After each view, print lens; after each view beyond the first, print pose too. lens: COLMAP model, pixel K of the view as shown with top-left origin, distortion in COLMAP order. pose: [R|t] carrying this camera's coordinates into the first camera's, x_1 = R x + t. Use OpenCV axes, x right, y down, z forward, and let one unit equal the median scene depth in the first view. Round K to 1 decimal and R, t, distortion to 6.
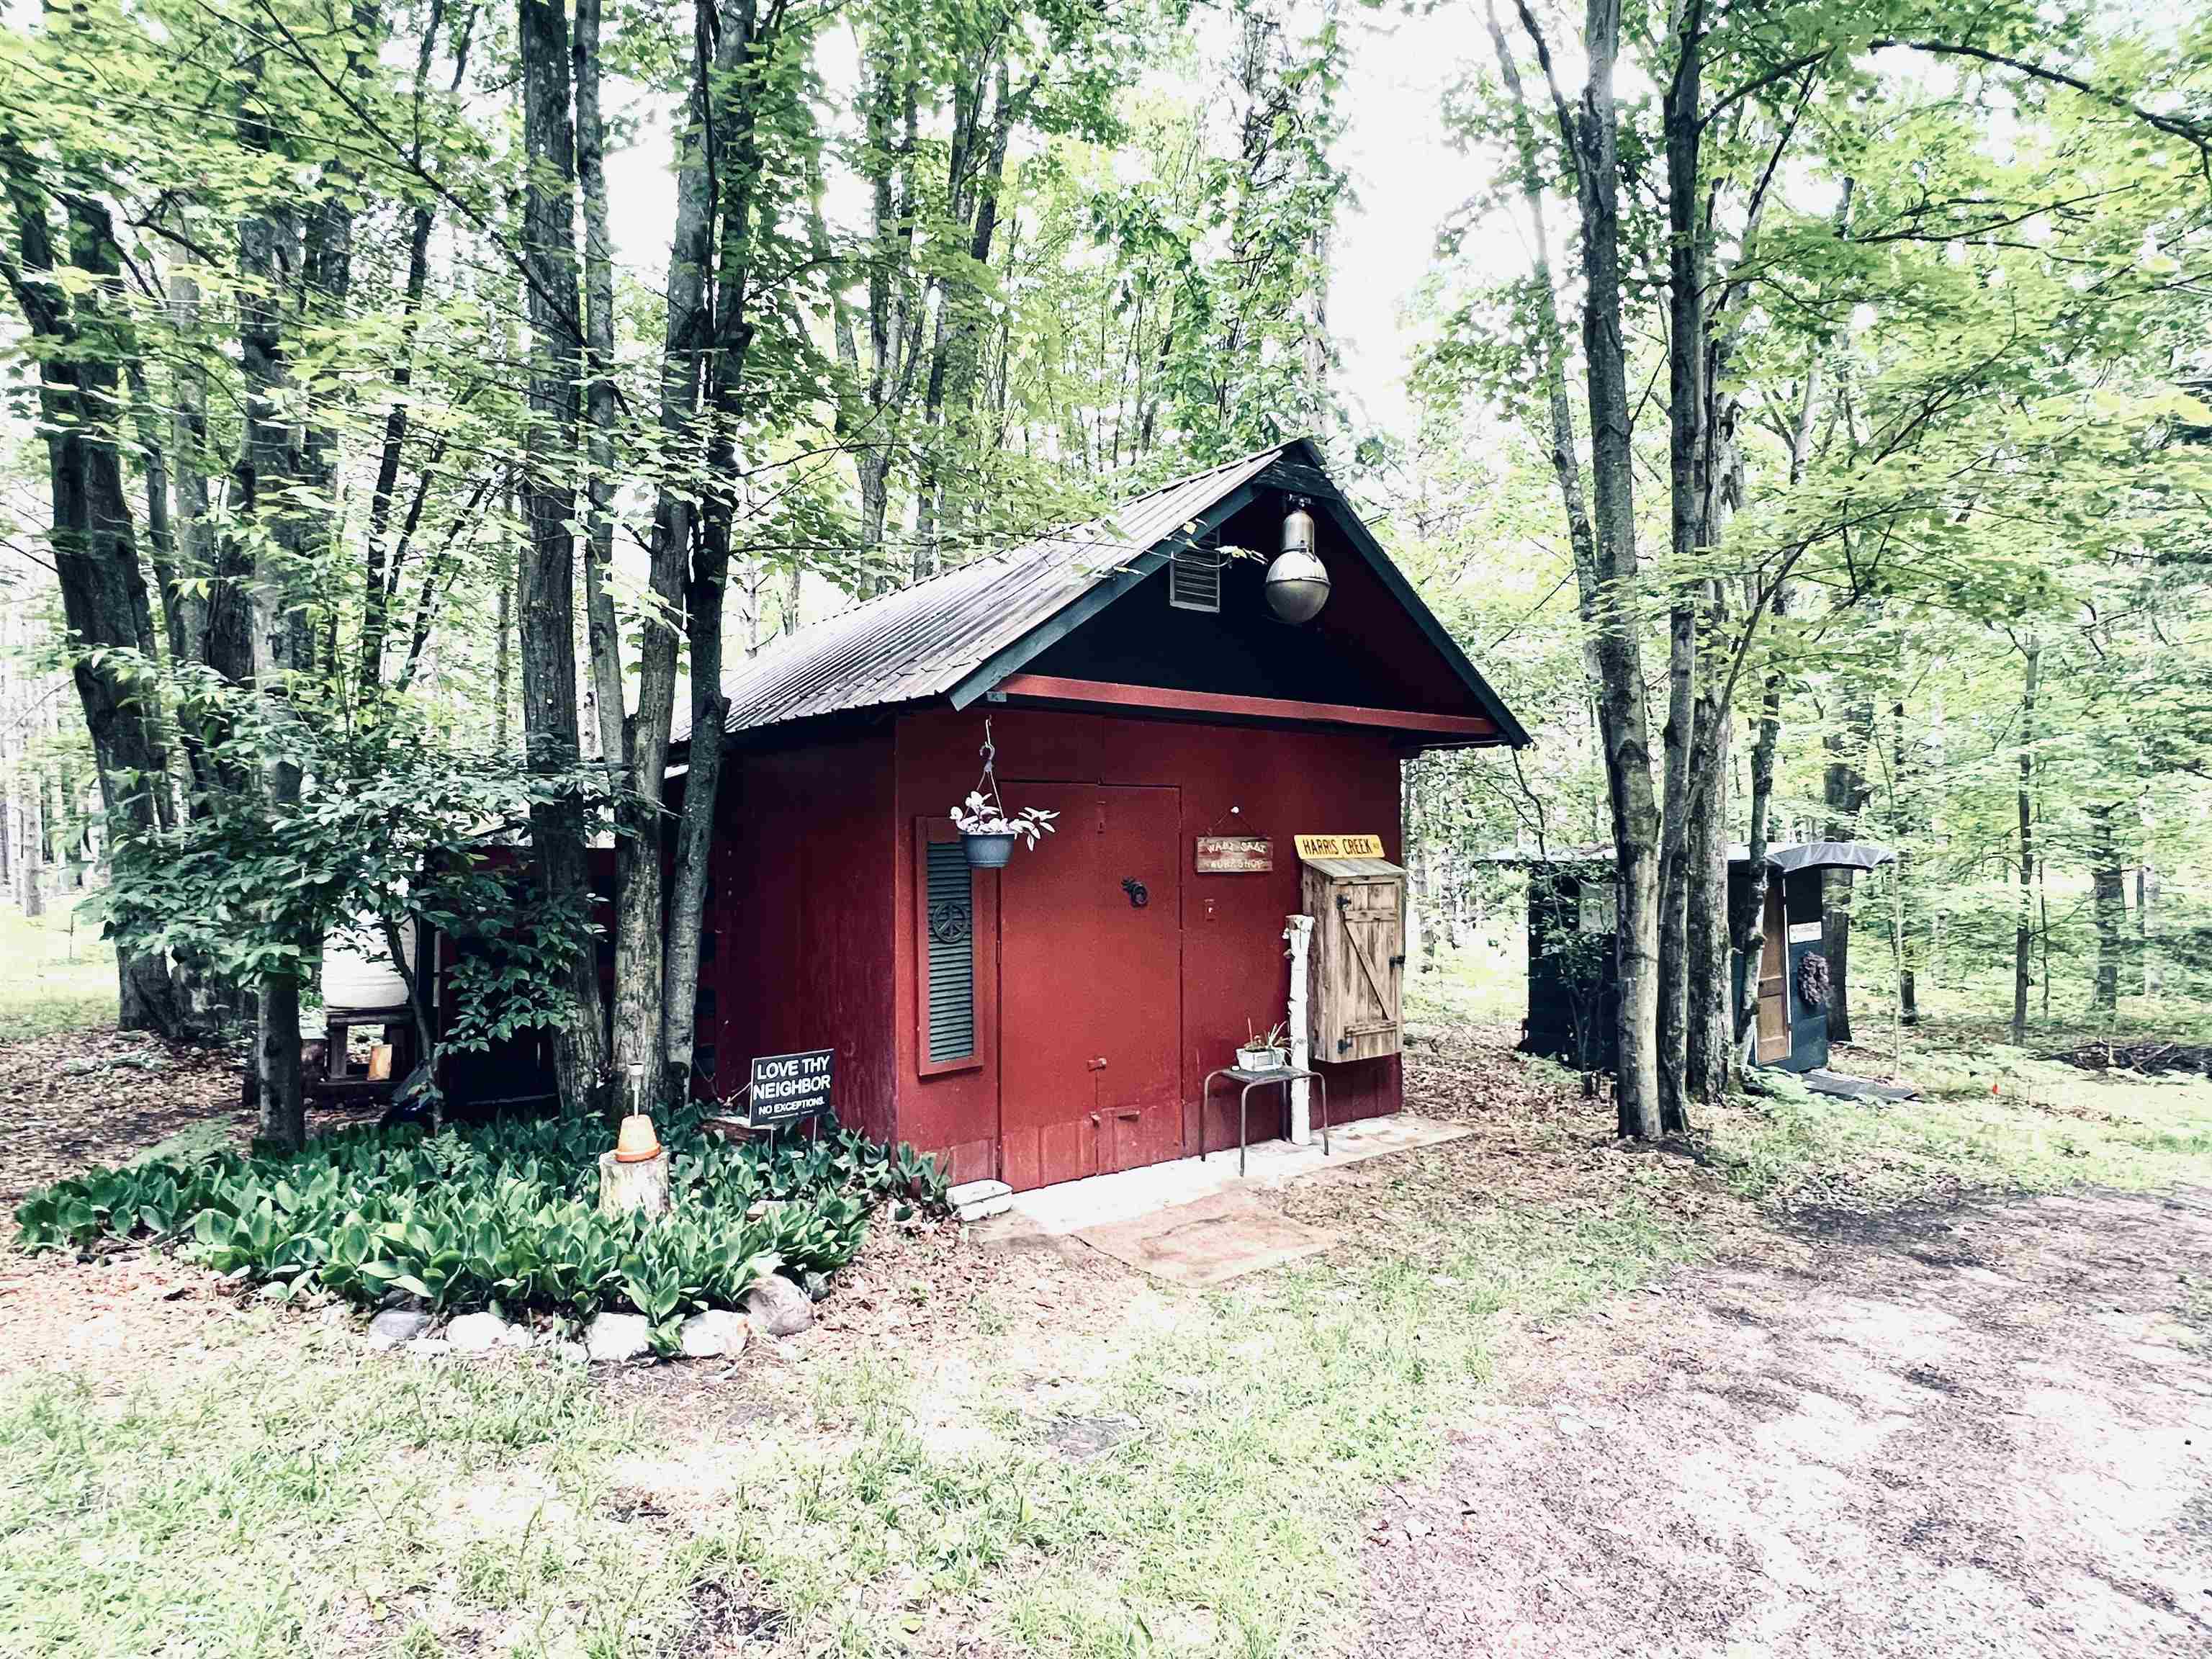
lens RADIAL K [[1131.2, 0, 1102.8], [0, 1131.2, 834.0], [0, 0, 1]] dist [-0.001918, -0.000507]
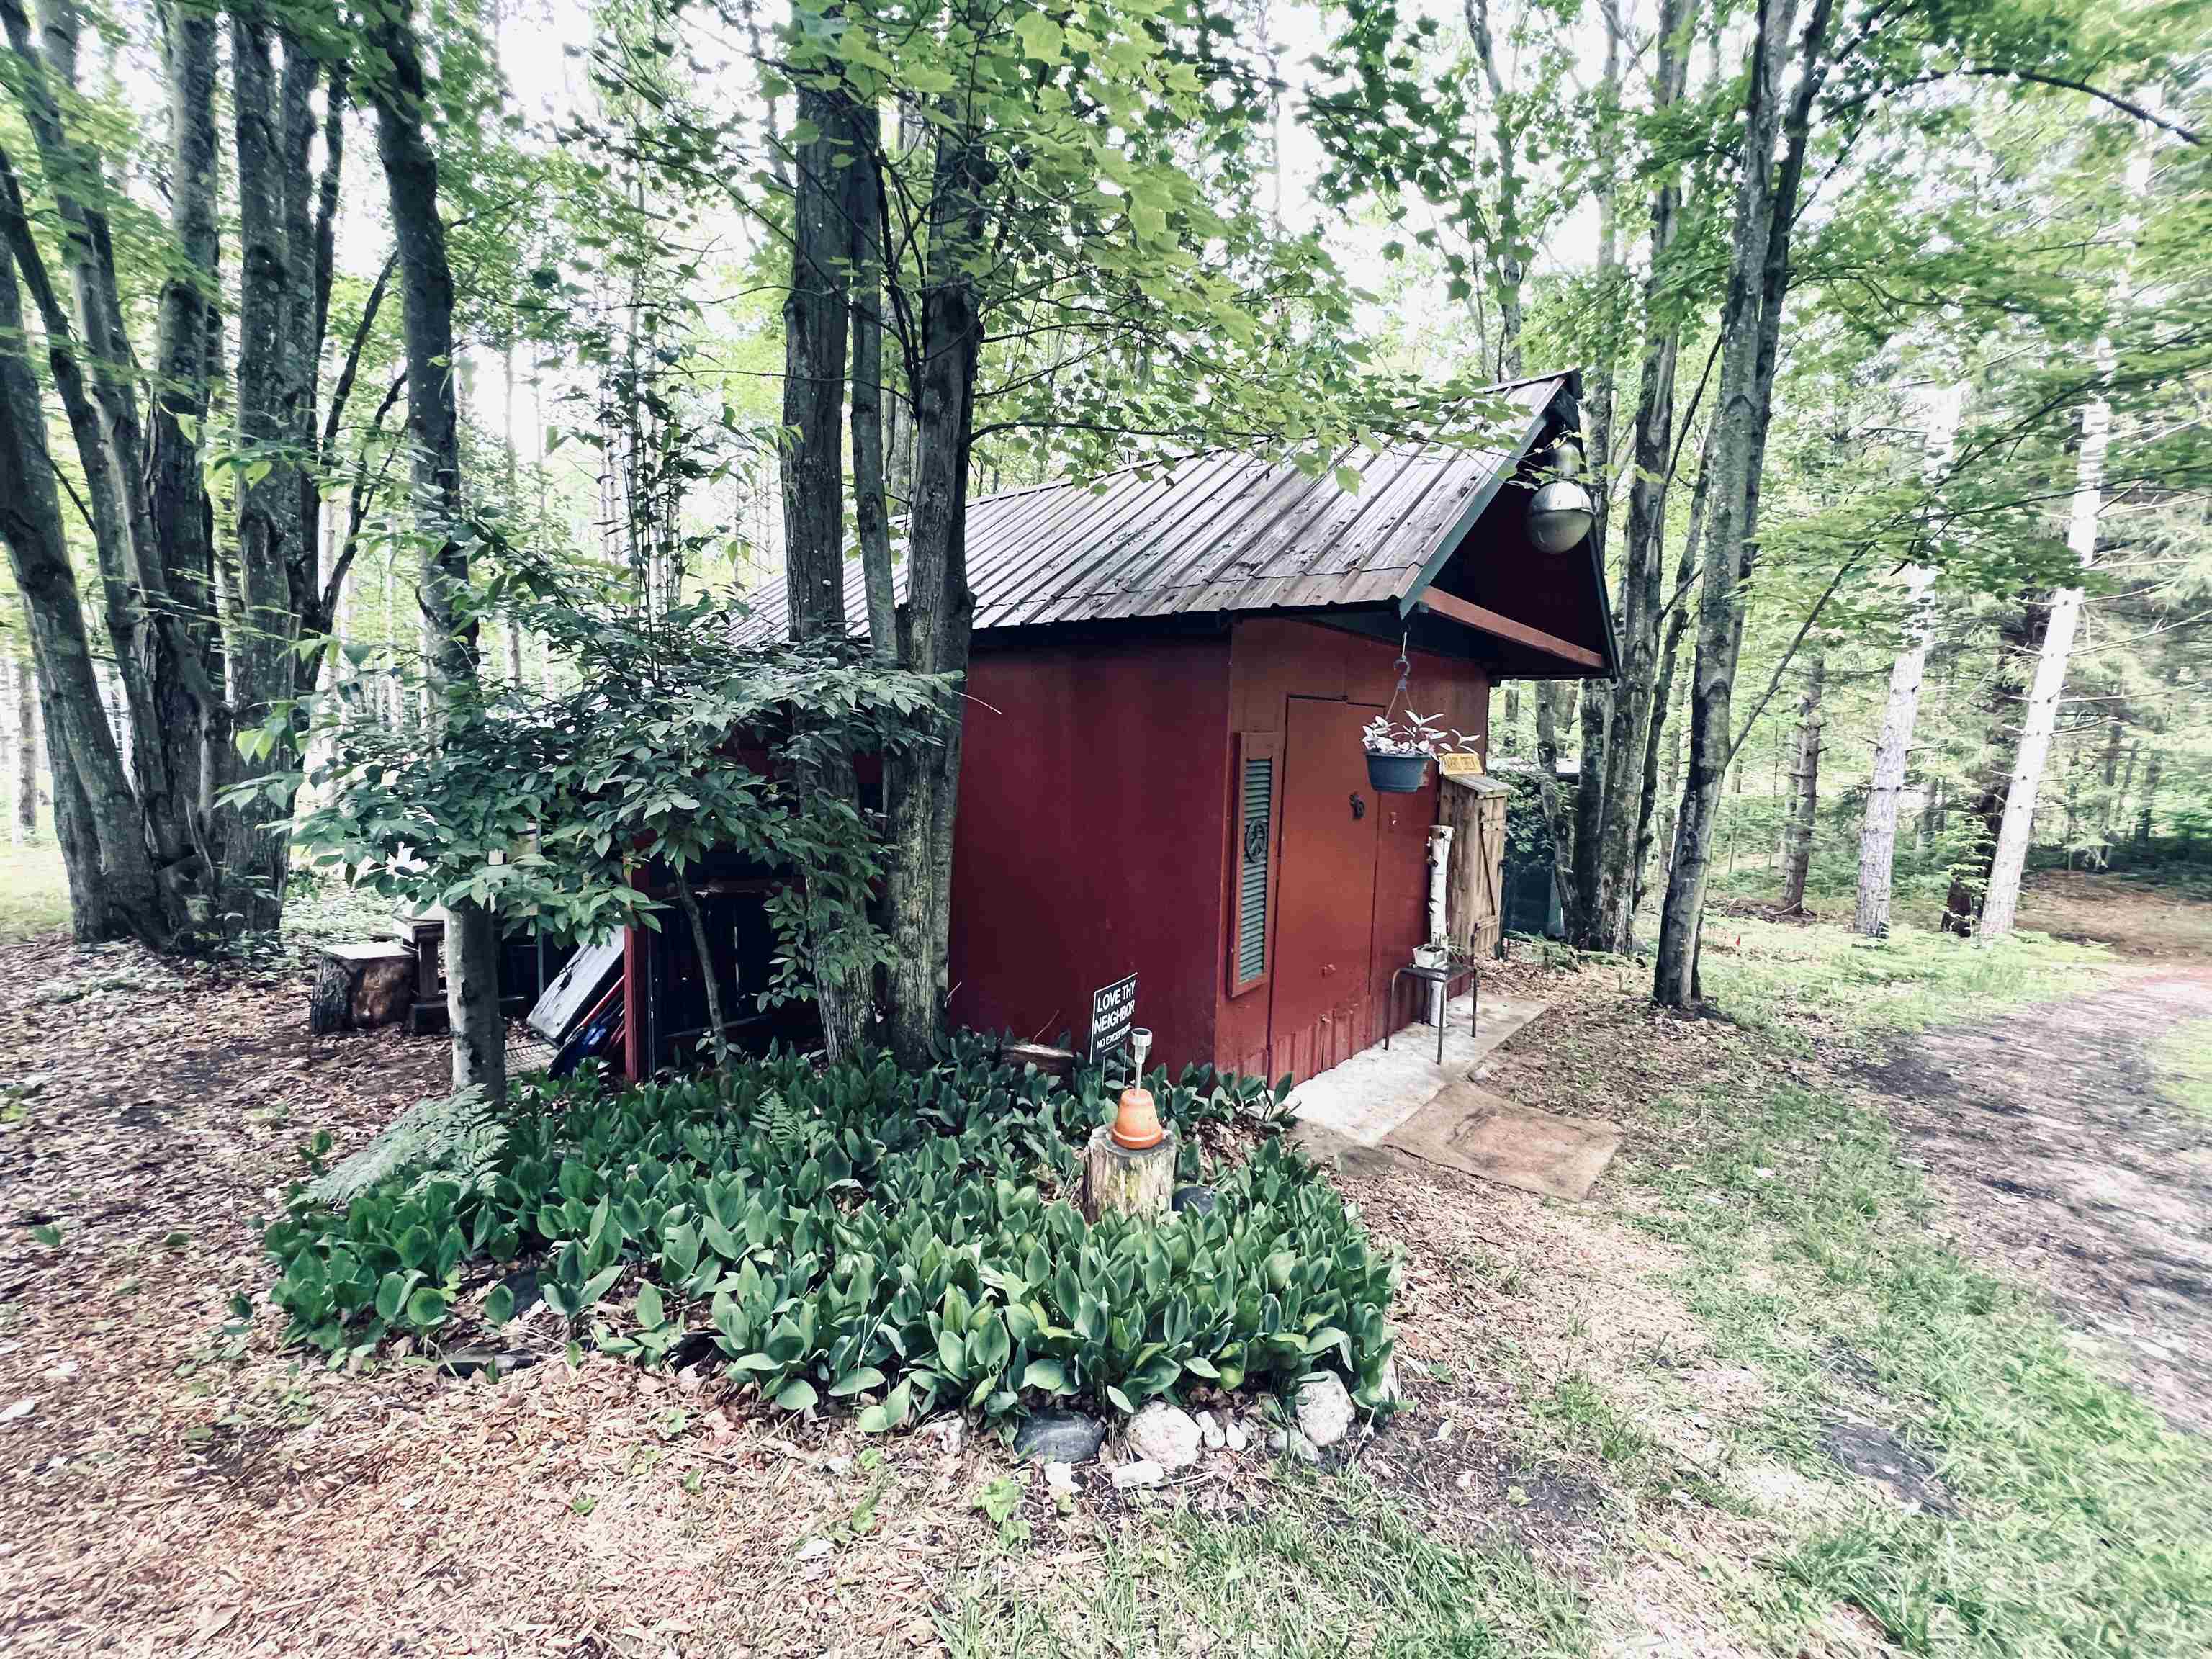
lens RADIAL K [[889.2, 0, 1108.7], [0, 889.2, 824.0], [0, 0, 1]] dist [-0.003012, -0.000181]
pose [[0.974025, 0.003086, 0.226421, -0.400717], [-0.026098, 0.994774, 0.098710, -0.008335], [-0.224933, -0.102055, 0.969015, 0.265185]]
